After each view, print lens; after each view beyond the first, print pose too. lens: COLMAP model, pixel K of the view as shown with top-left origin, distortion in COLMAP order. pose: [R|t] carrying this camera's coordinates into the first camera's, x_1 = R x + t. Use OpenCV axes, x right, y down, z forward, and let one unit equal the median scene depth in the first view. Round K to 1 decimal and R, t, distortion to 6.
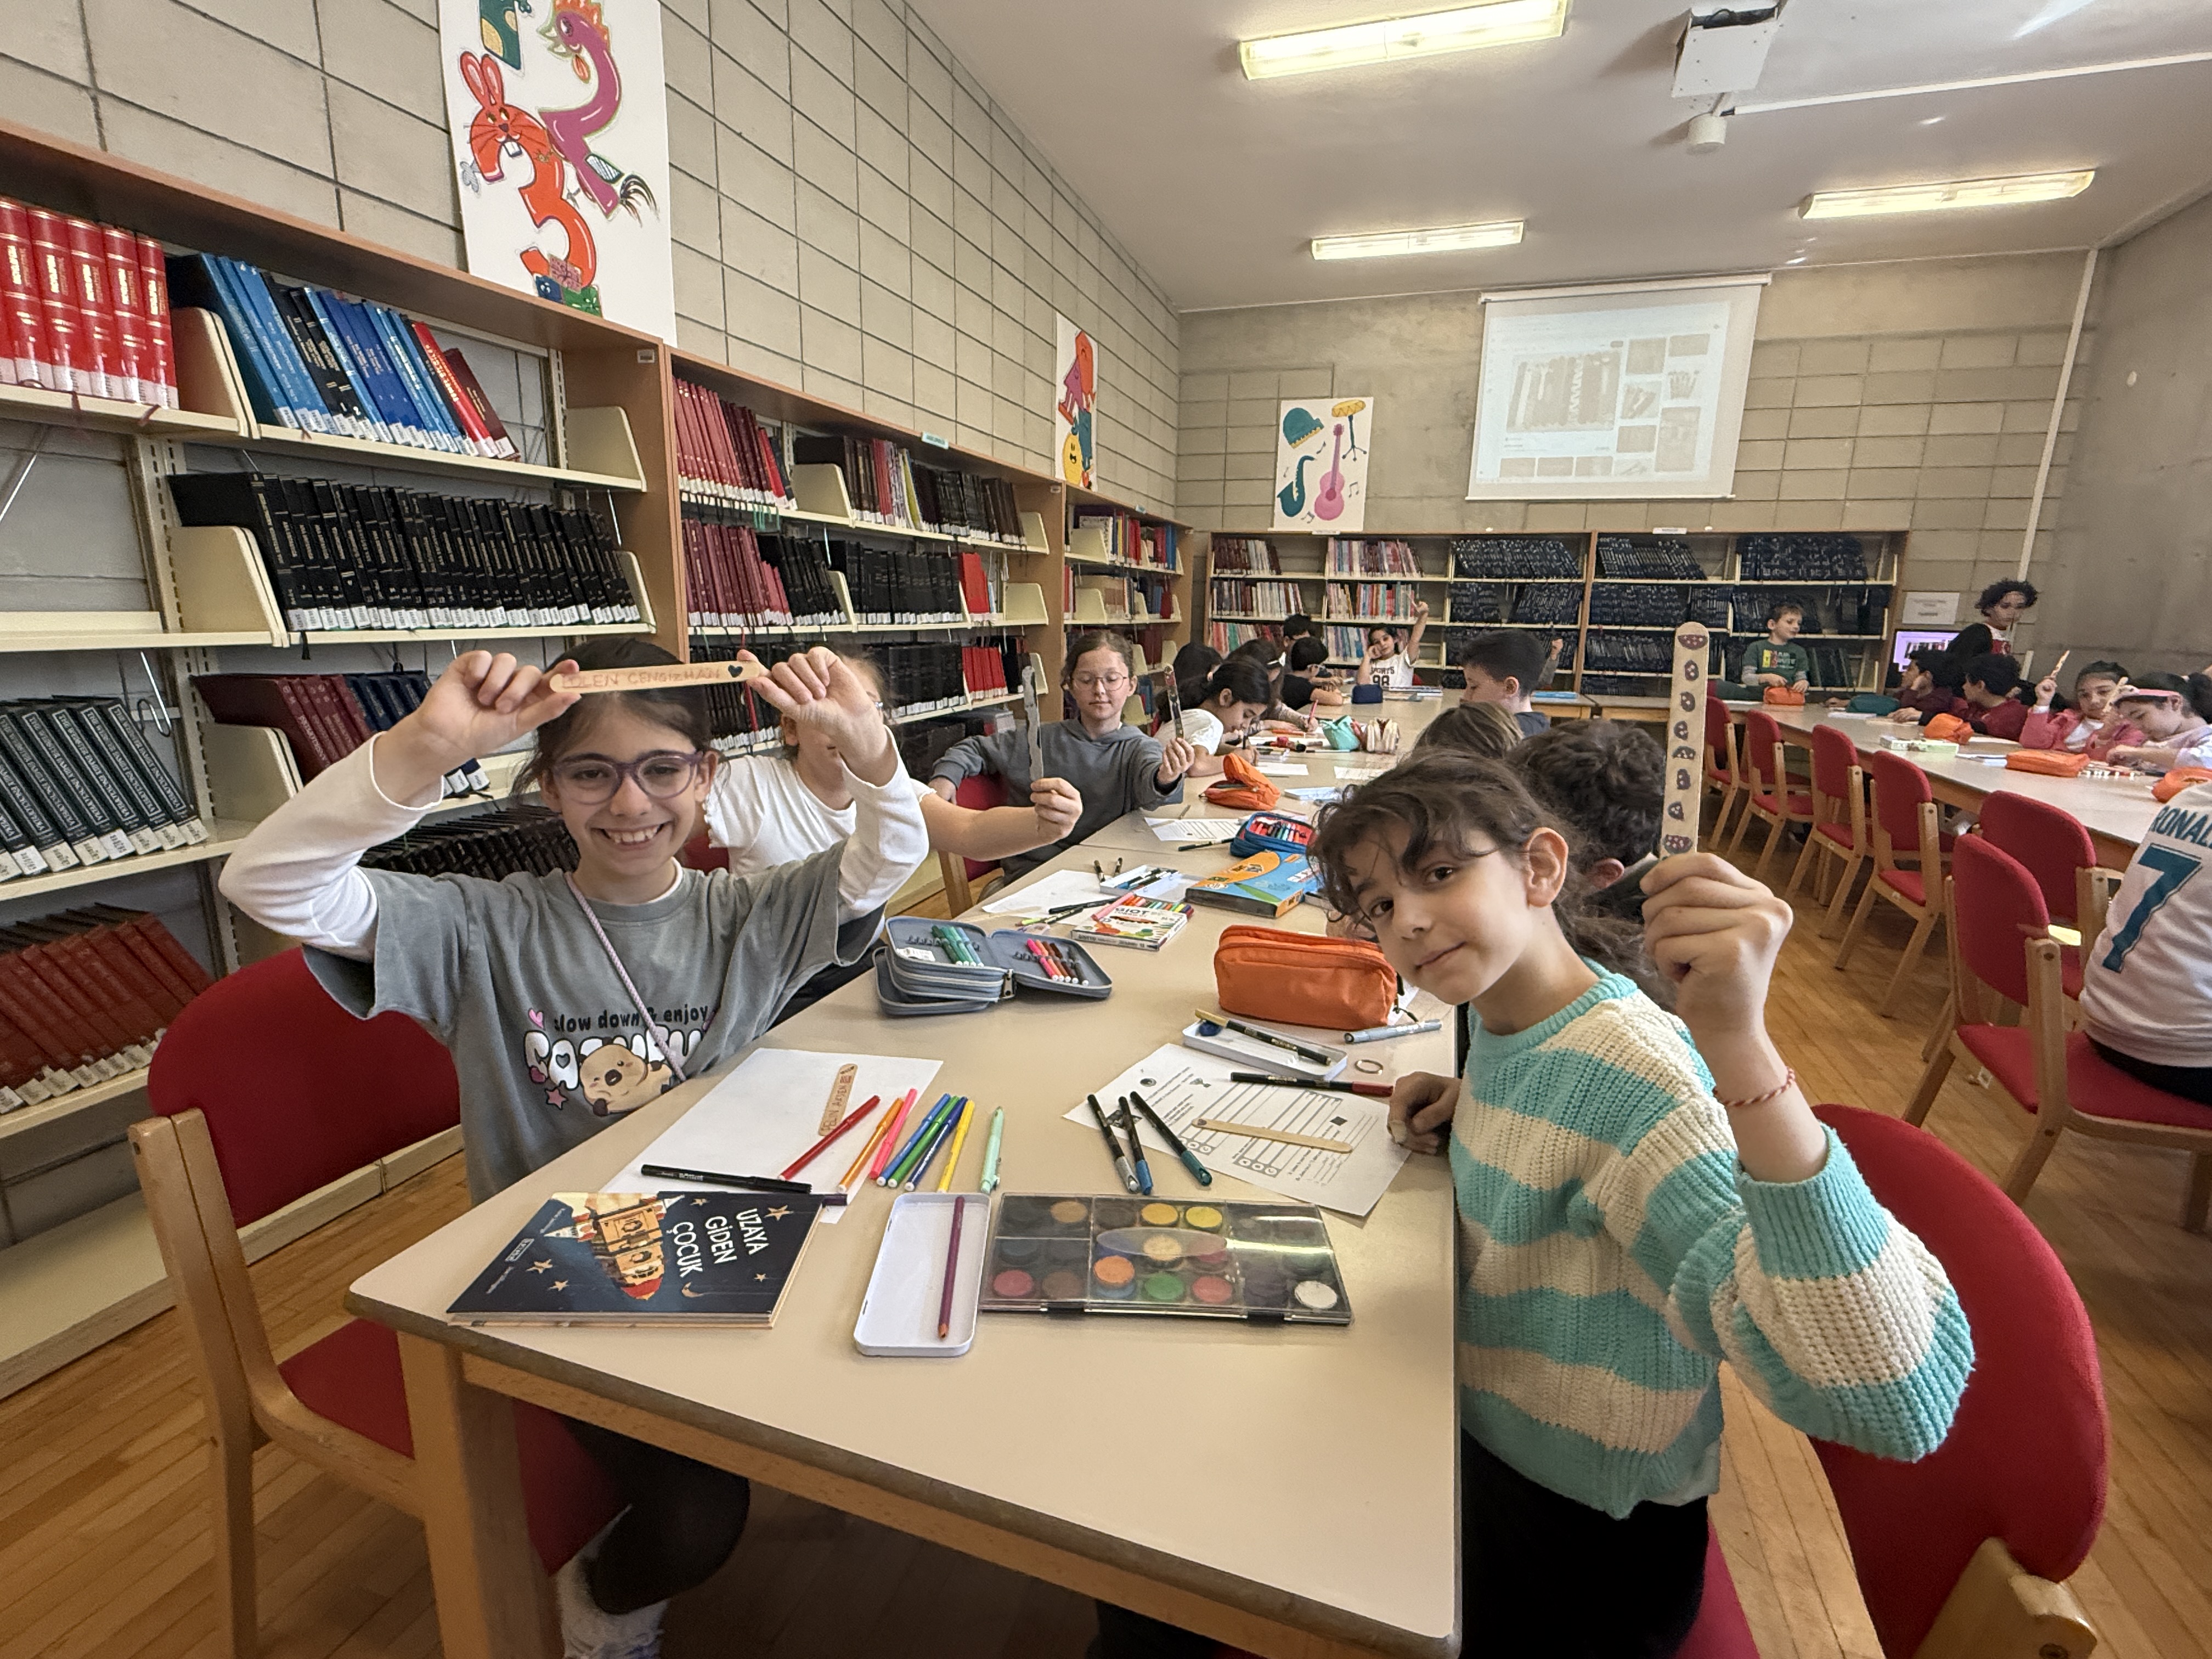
lens RADIAL K [[1002.2, 0, 1112.3], [0, 1002.2, 821.9], [0, 0, 1]] dist [-0.005035, -0.000996]
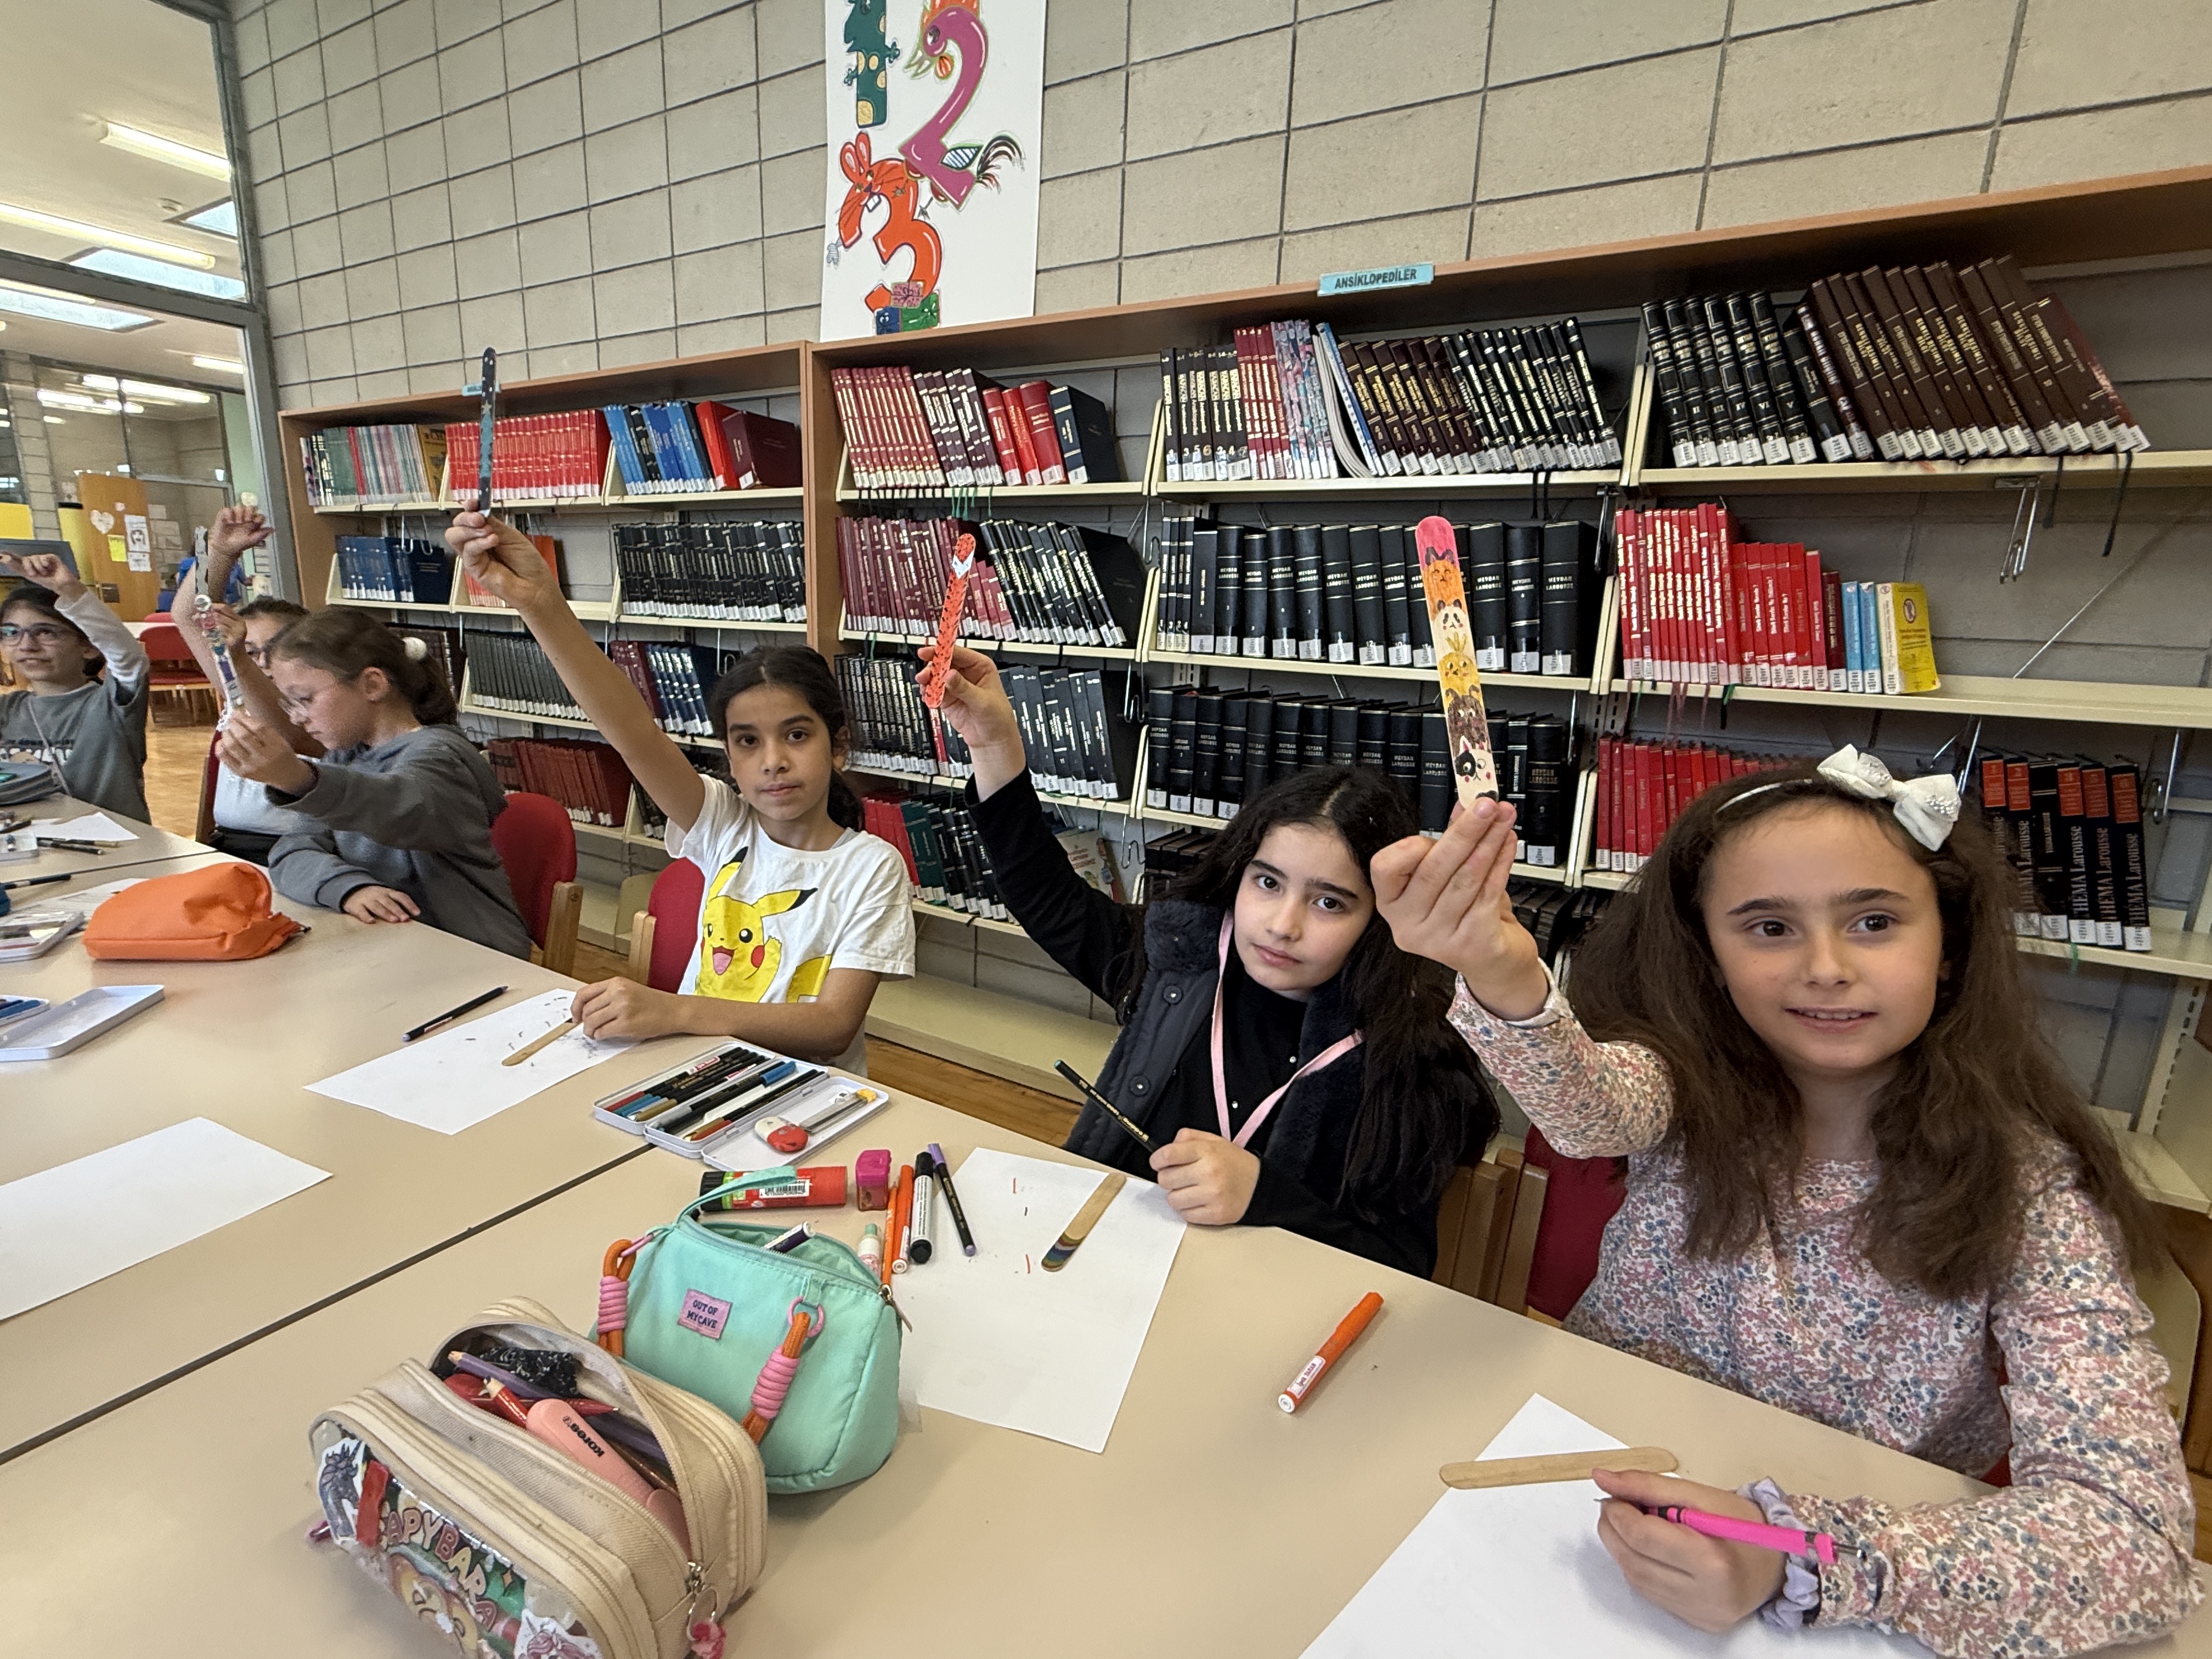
lens RADIAL K [[1002.2, 0, 1112.7], [0, 1002.2, 845.6], [0, 0, 1]] dist [-0.005035, -0.000996]
pose [[-0.204801, 0.188394, -0.960502, 0.532928], [-0.253137, 0.937723, 0.237900, -0.315369], [0.945504, 0.291861, -0.144357, 1.545337]]
